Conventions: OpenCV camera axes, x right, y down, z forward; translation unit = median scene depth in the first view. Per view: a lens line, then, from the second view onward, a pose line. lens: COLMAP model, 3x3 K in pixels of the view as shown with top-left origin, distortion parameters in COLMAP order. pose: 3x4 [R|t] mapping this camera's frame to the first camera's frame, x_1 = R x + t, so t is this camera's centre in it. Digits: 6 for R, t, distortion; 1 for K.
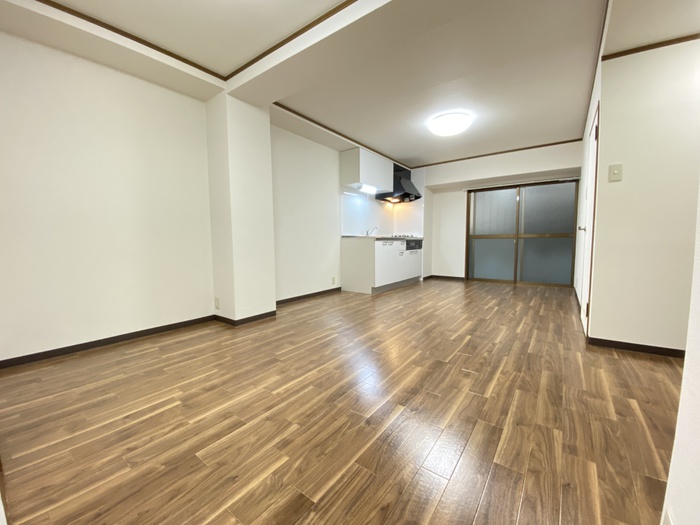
lens RADIAL K [[287.3, 0, 347.5], [0, 287.3, 263.1], [0, 0, 1]] dist [-0.008469, -0.003062]
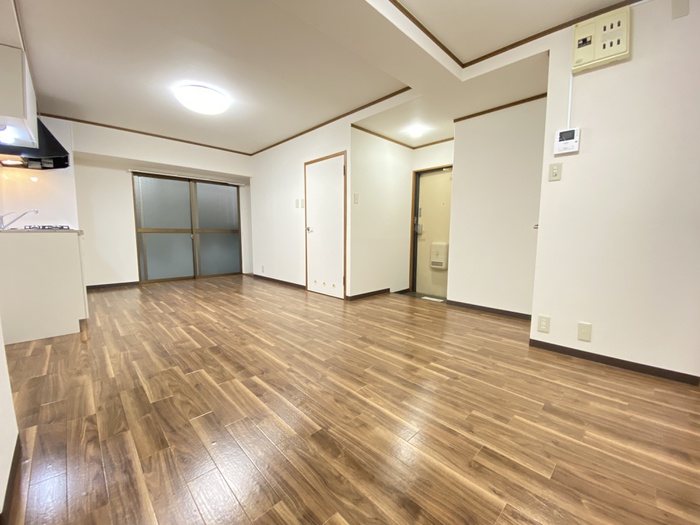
lens RADIAL K [[287.3, 0, 352.4], [0, 287.3, 266.2], [0, 0, 1]] dist [-0.008469, -0.003062]
pose [[0.152540, -0.116006, 0.981465, -0.705033], [0.074477, 0.991613, 0.105630, -0.077415], [-0.985487, 0.056984, 0.159901, 0.698436]]
